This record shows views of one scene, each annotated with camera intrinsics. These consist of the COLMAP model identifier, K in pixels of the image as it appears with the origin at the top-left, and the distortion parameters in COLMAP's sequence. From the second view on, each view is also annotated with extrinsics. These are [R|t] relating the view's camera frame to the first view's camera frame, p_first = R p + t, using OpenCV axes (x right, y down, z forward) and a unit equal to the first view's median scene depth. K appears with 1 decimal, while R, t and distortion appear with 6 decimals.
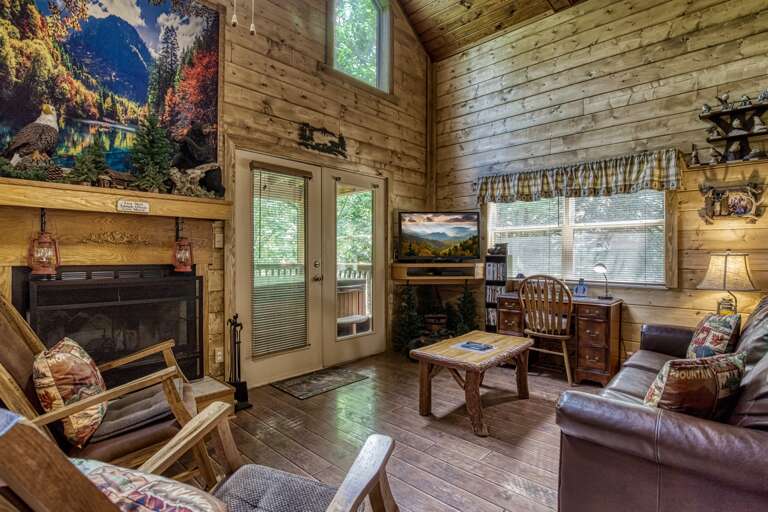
lens RADIAL K [[377.0, 0, 384.0], [0, 377.0, 256.0], [0, 0, 1]] dist [-0.032848, 0.002104]
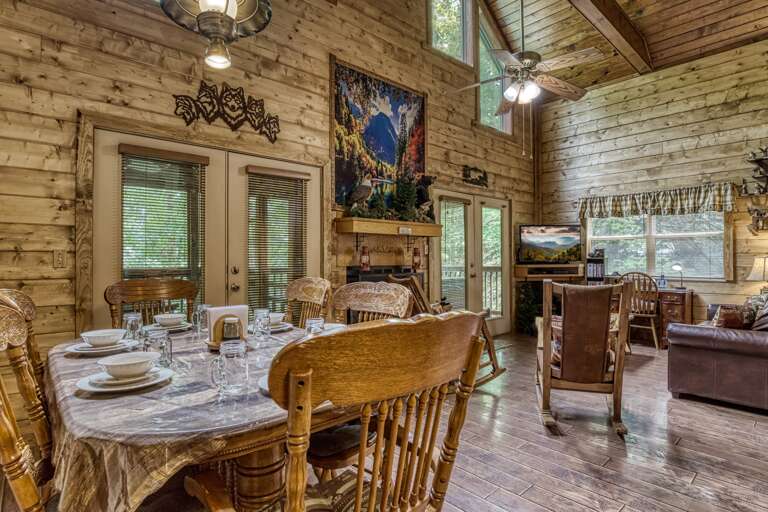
lens RADIAL K [[395.0, 0, 425.0], [0, 395.0, 256.4], [0, 0, 1]] dist [-0.029325, 0.001730]
pose [[0.999748, -0.006205, -0.021582, -0.317452], [0.006059, 0.999958, -0.006829, -0.002526], [0.021623, 0.006696, 0.999744, -0.459718]]
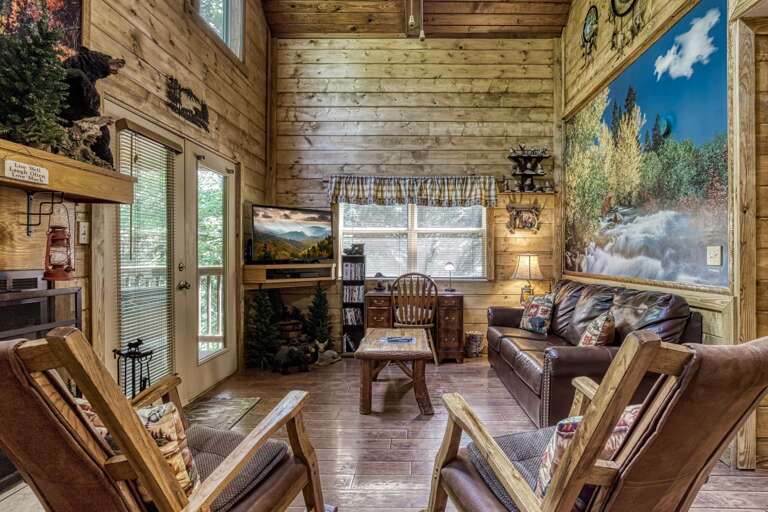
lens RADIAL K [[415.3, 0, 428.8], [0, 415.3, 257.0], [0, 0, 1]] dist [-0.017020, 0.000887]
pose [[0.727935, -0.001617, 0.685645, -0.380490], [0.000563, 0.999998, 0.001761, 0.000105], [-0.685646, -0.000896, 0.727934, 0.052316]]
